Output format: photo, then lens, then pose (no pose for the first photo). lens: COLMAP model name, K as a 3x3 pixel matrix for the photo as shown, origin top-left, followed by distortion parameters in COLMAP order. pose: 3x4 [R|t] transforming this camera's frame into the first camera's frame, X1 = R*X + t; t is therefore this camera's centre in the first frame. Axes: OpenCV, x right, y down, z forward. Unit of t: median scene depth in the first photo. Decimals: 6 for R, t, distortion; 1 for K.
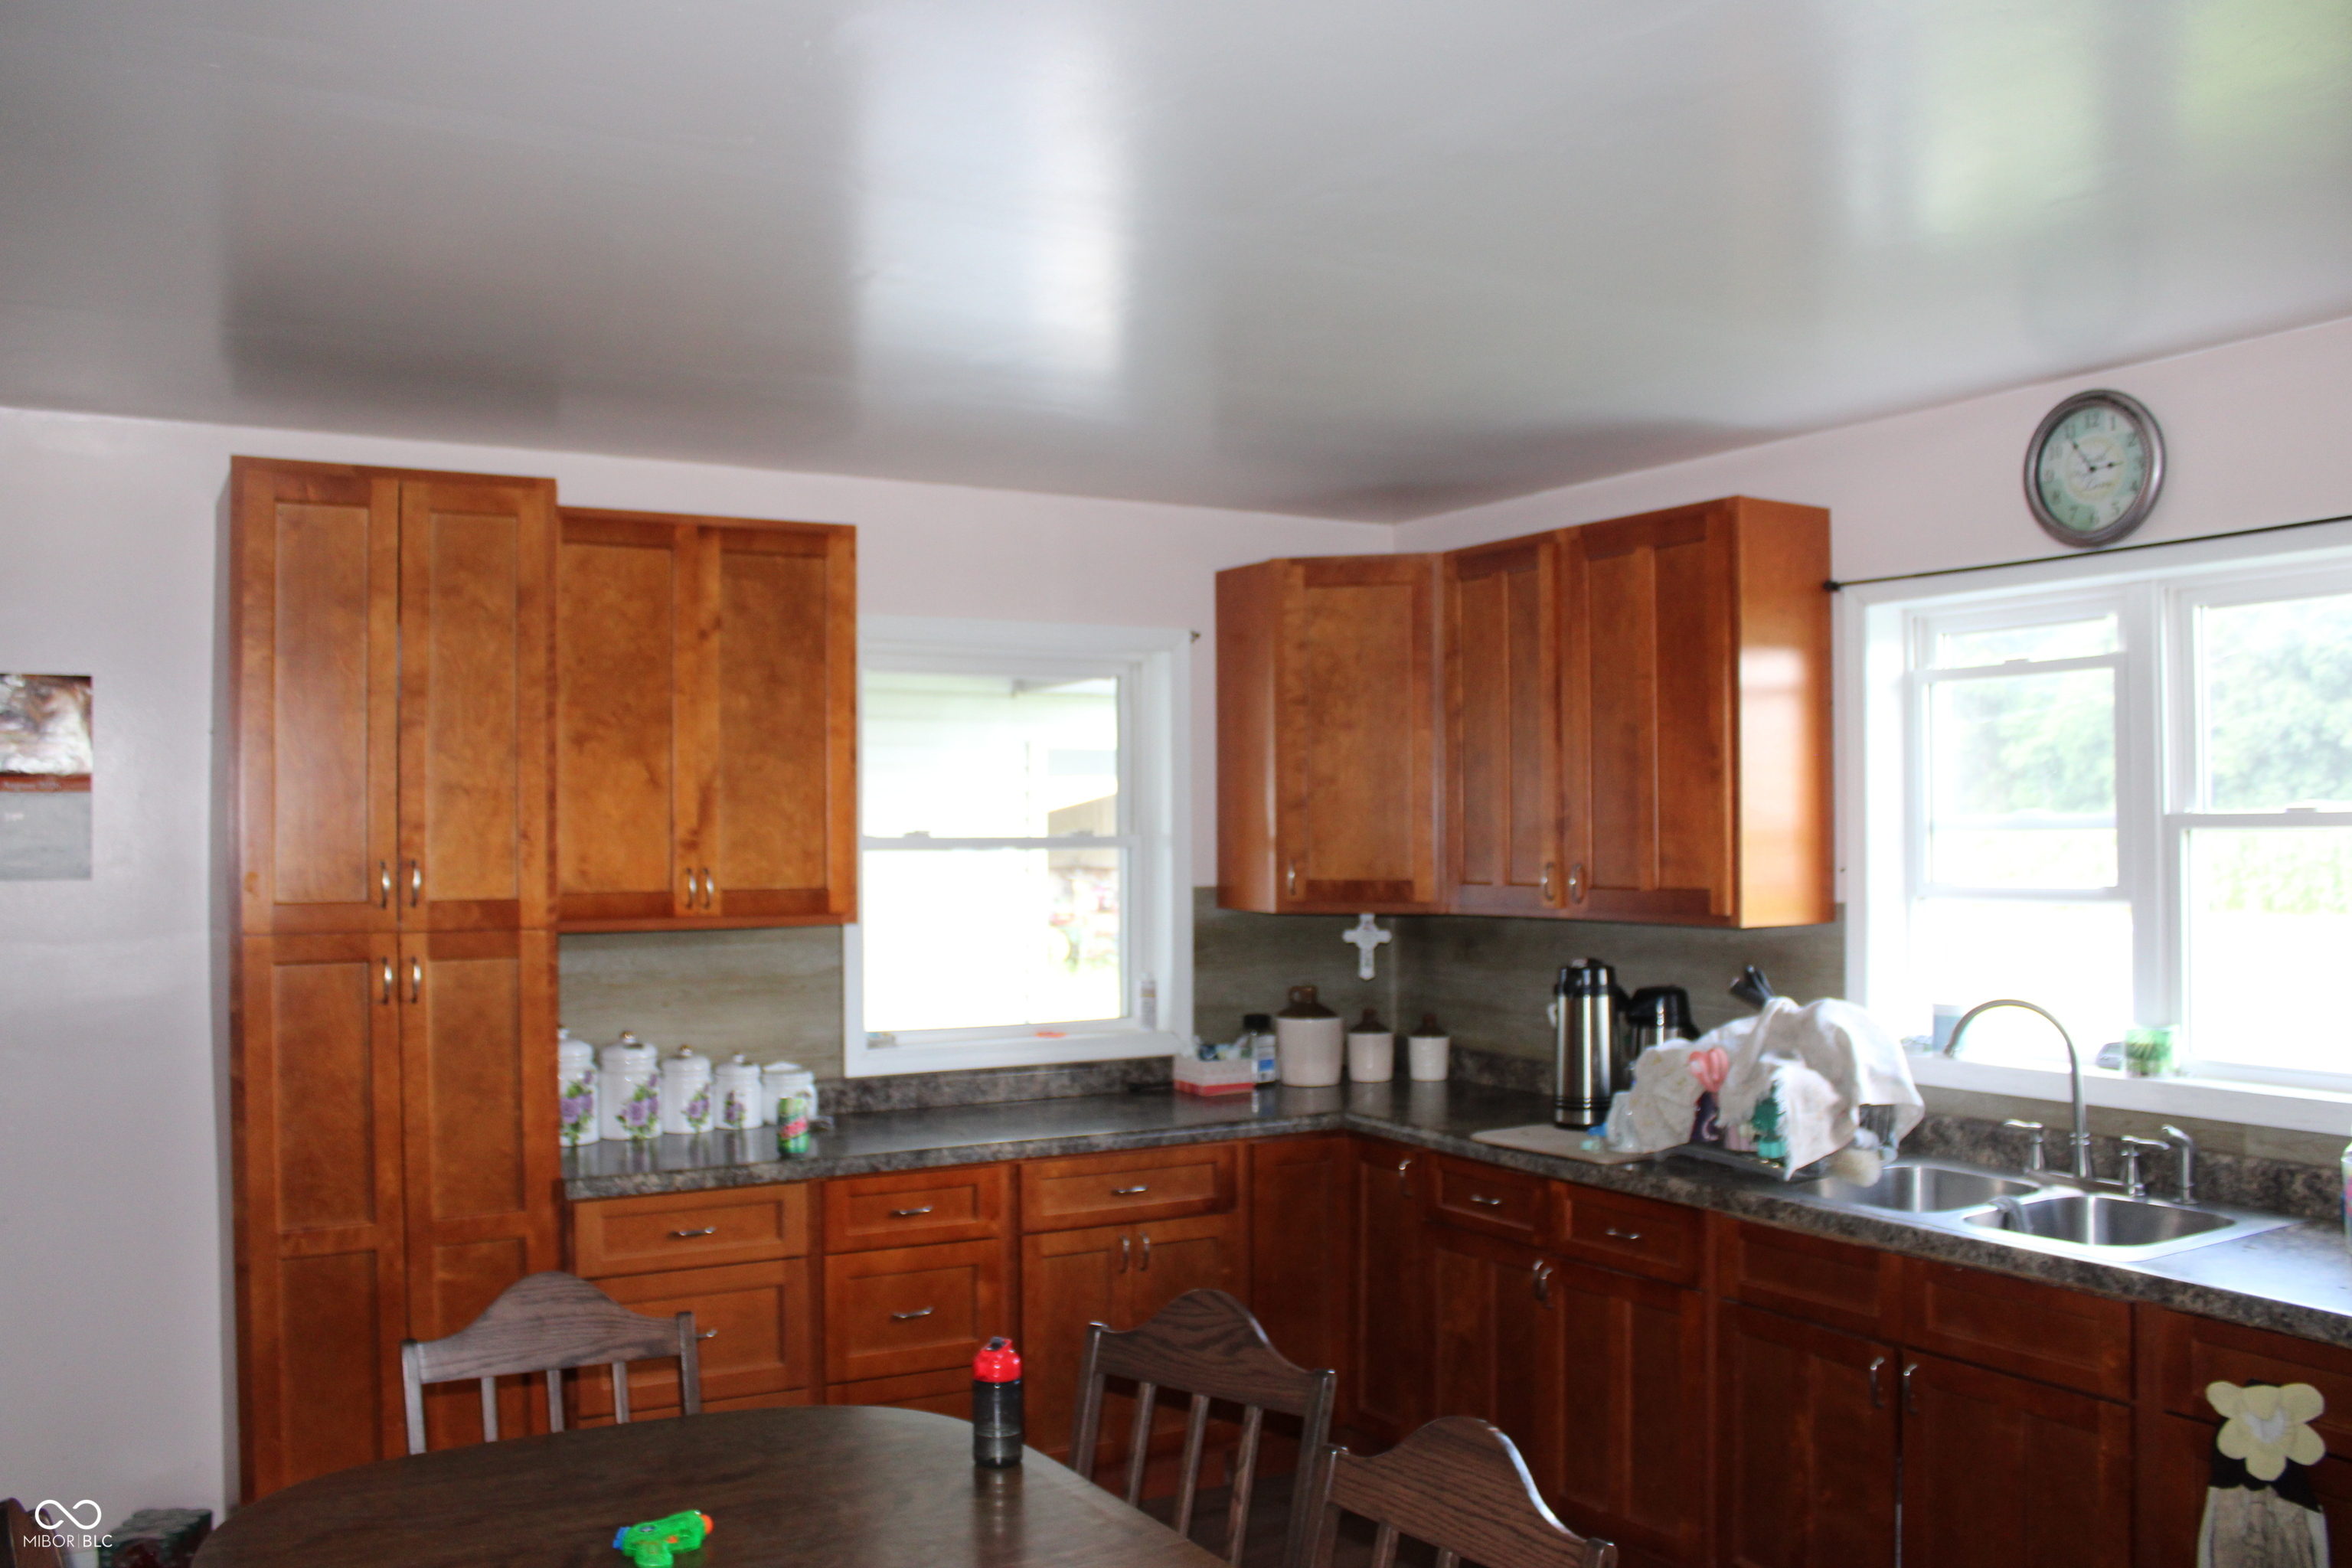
lens RADIAL K [[1959.7, 0, 1162.5], [0, 1959.7, 804.3], [0, 0, 1]] dist [-0.173295, 0.167088]
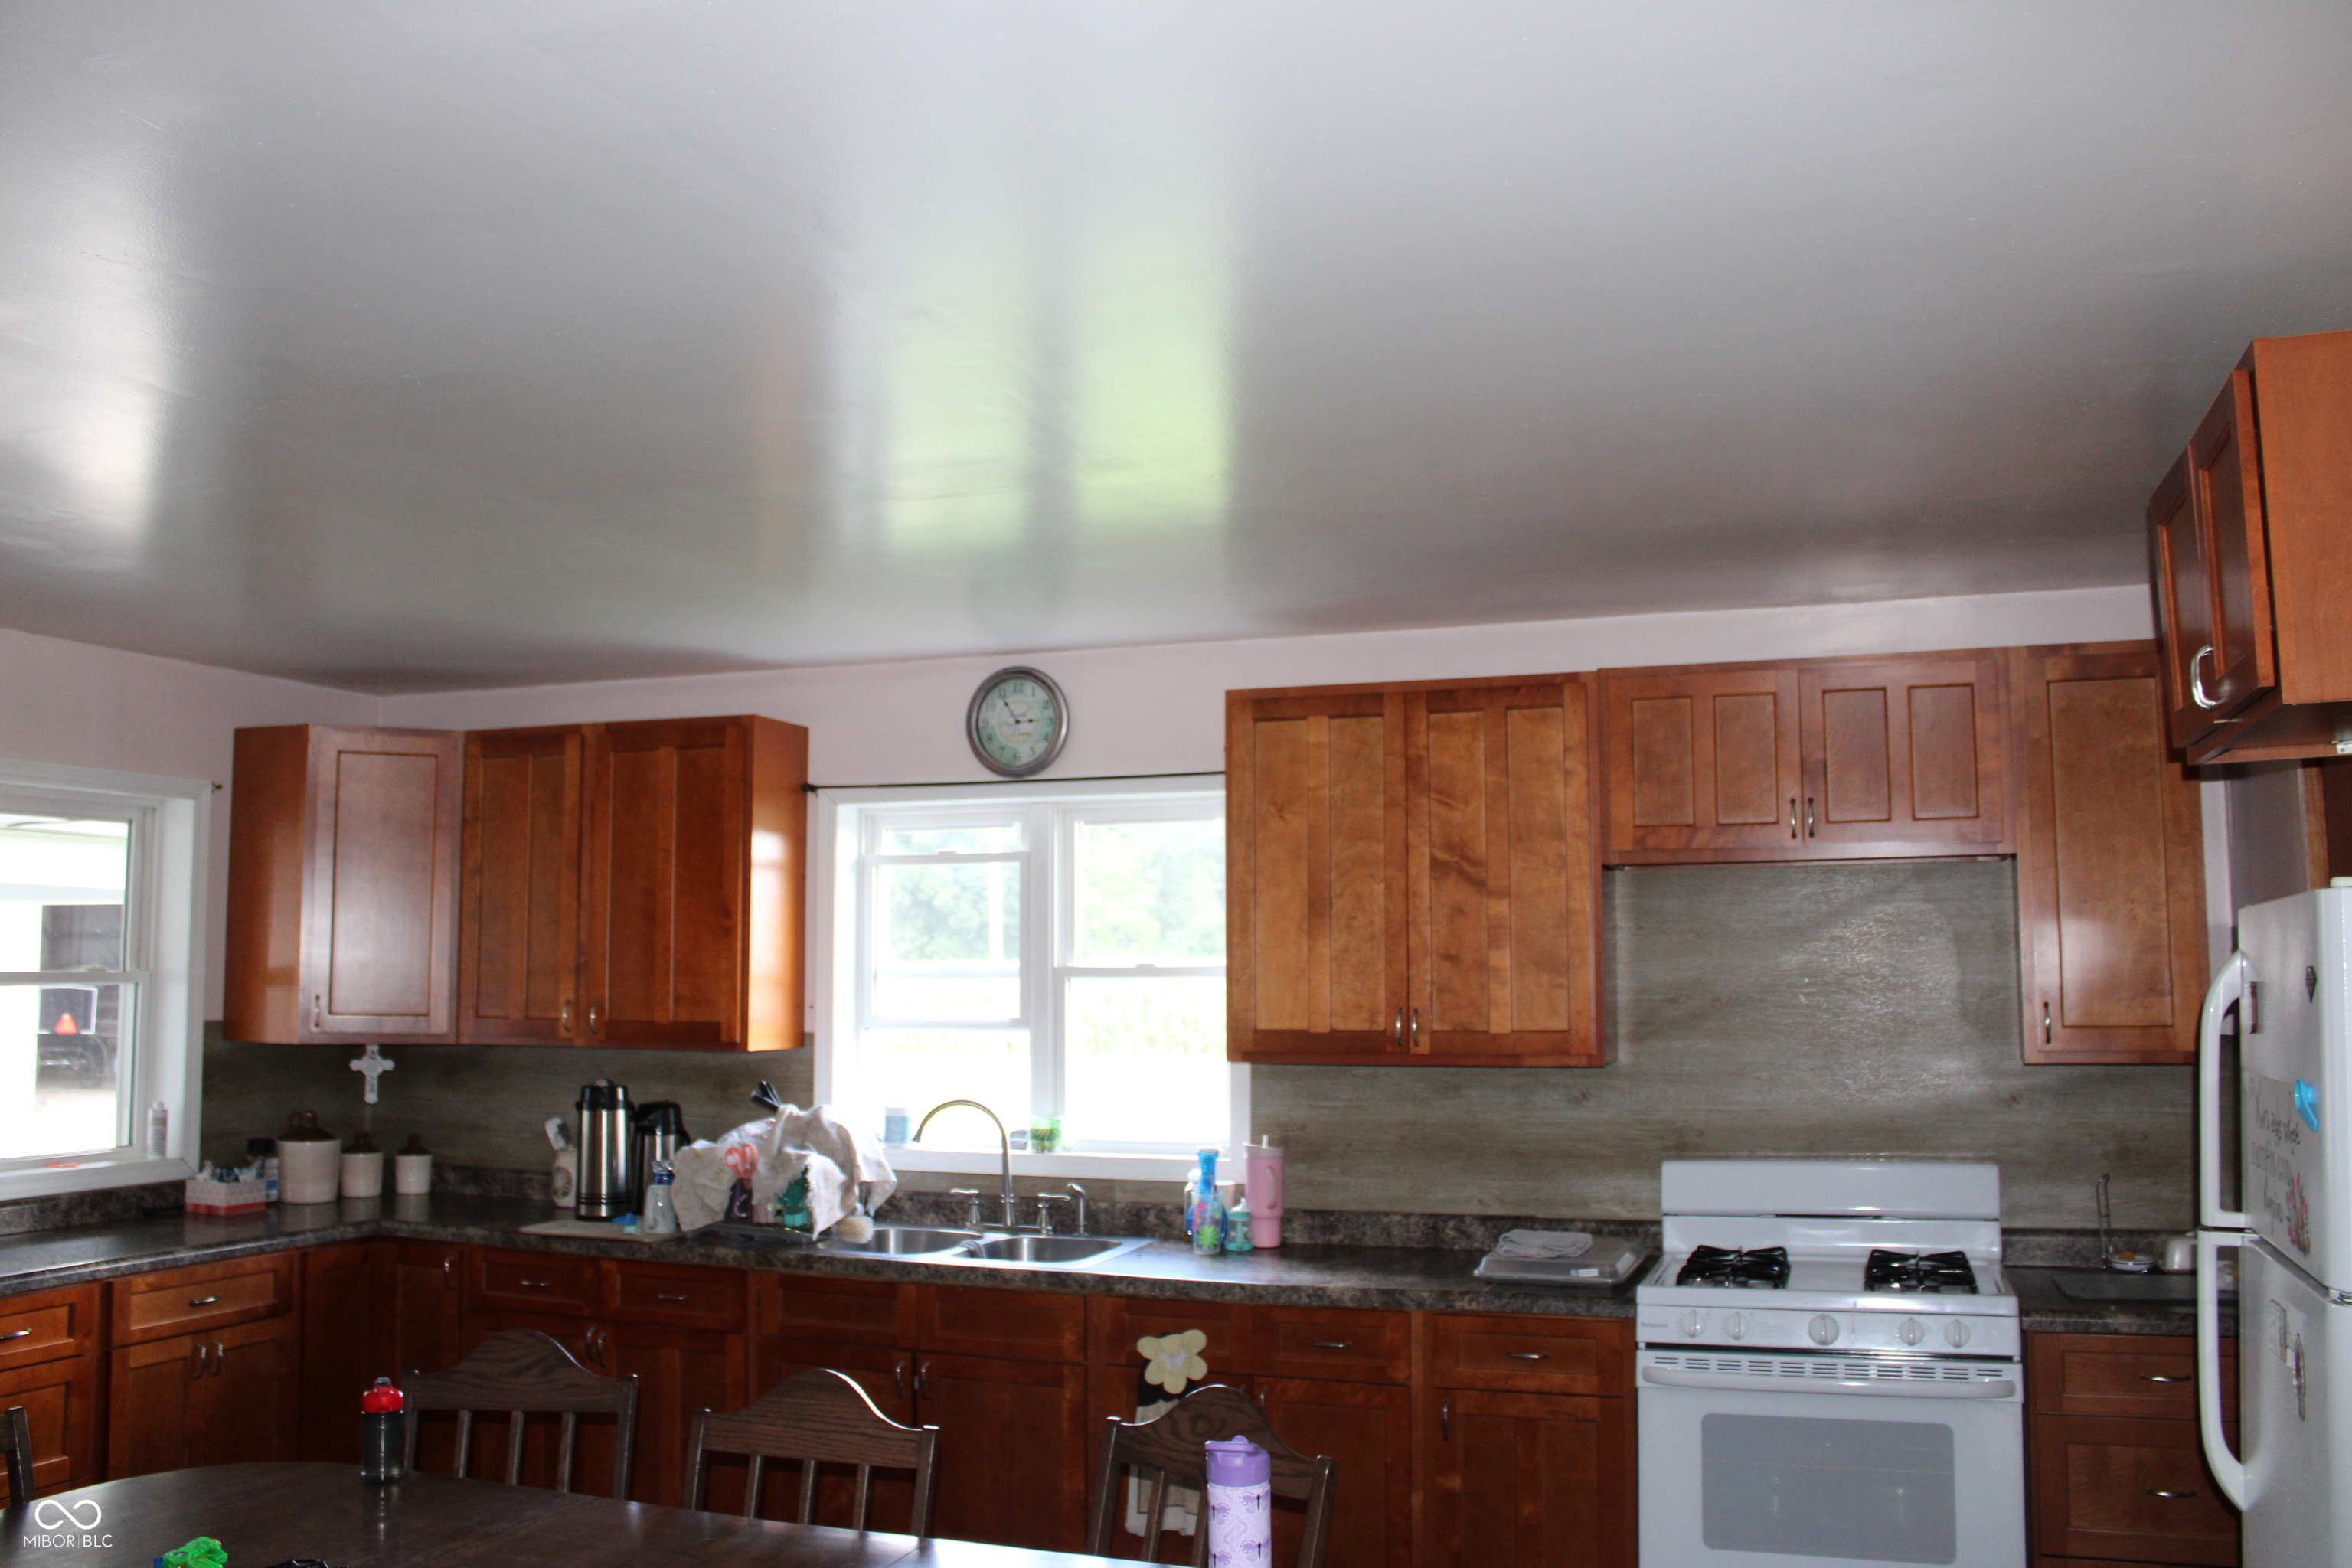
lens RADIAL K [[1959.7, 0, 1162.5], [0, 1959.7, 804.3], [0, 0, 1]] dist [-0.173295, 0.167088]
pose [[0.774940, 0.060665, 0.629117, -0.302251], [-0.013677, 0.996759, -0.079269, -0.001255], [-0.631887, 0.052825, 0.773258, -0.173692]]
